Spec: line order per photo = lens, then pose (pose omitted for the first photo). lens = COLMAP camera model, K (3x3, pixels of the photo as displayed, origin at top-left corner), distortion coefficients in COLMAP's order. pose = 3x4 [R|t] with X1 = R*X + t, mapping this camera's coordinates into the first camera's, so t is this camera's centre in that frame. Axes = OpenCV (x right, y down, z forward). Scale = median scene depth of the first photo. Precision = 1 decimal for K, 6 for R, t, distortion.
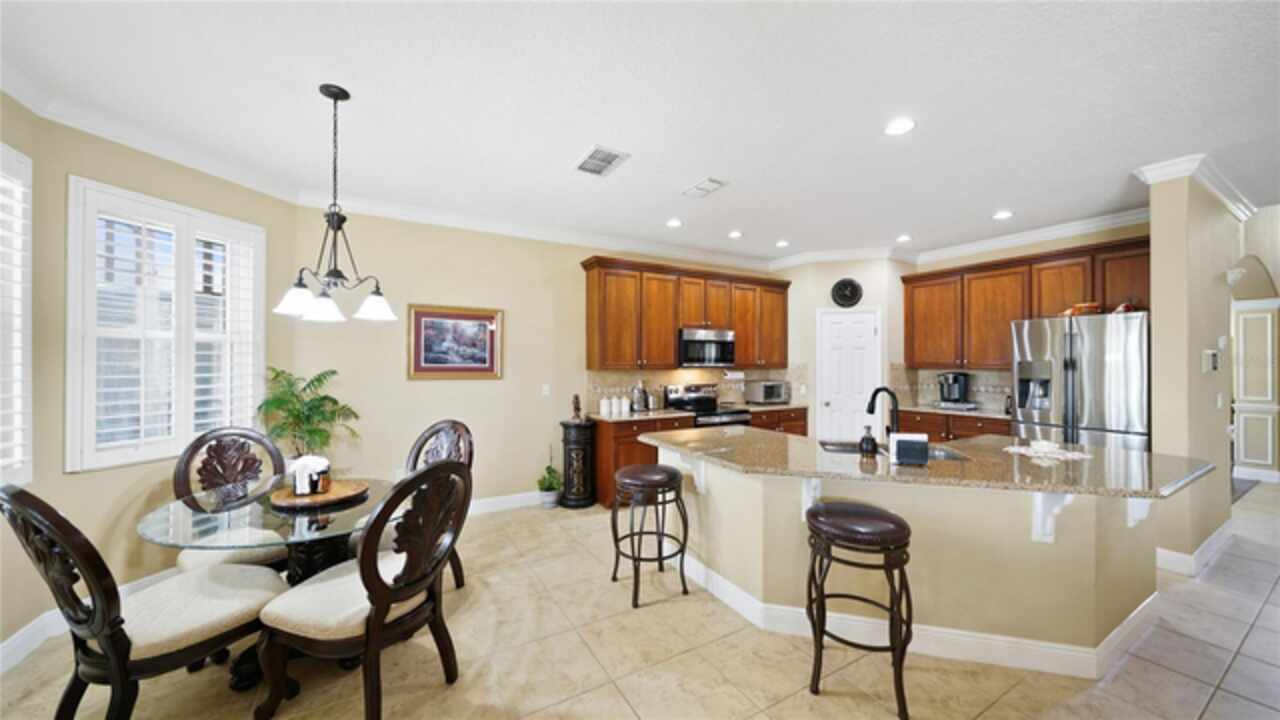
lens RADIAL K [[446.2, 0, 636.9], [0, 446.2, 364.4], [0, 0, 1]] dist [-0.004735, -0.000638]
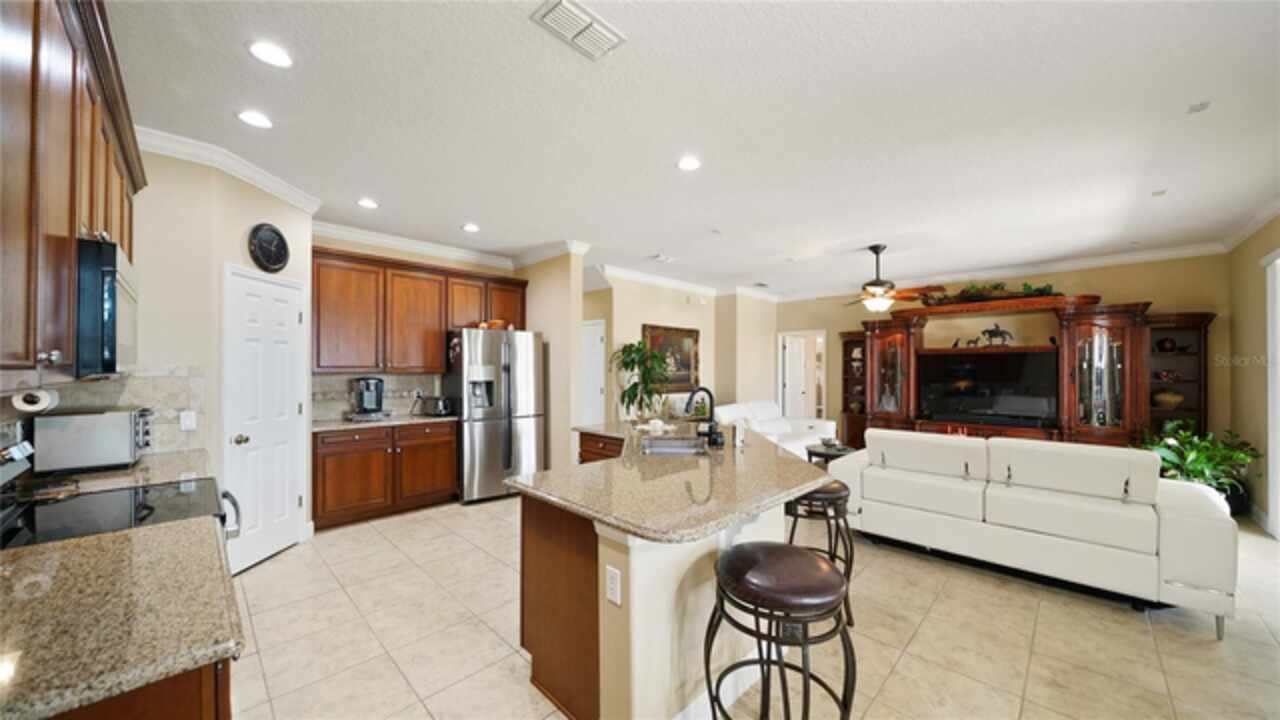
lens RADIAL K [[446.2, 0, 638.2], [0, 446.2, 365.6], [0, 0, 1]] dist [-0.004735, -0.000638]
pose [[-0.267508, 0.007026, 0.963530, -0.294517], [0.000443, 0.999974, -0.007169, 0.001884], [-0.963556, -0.001491, -0.267504, 0.849226]]
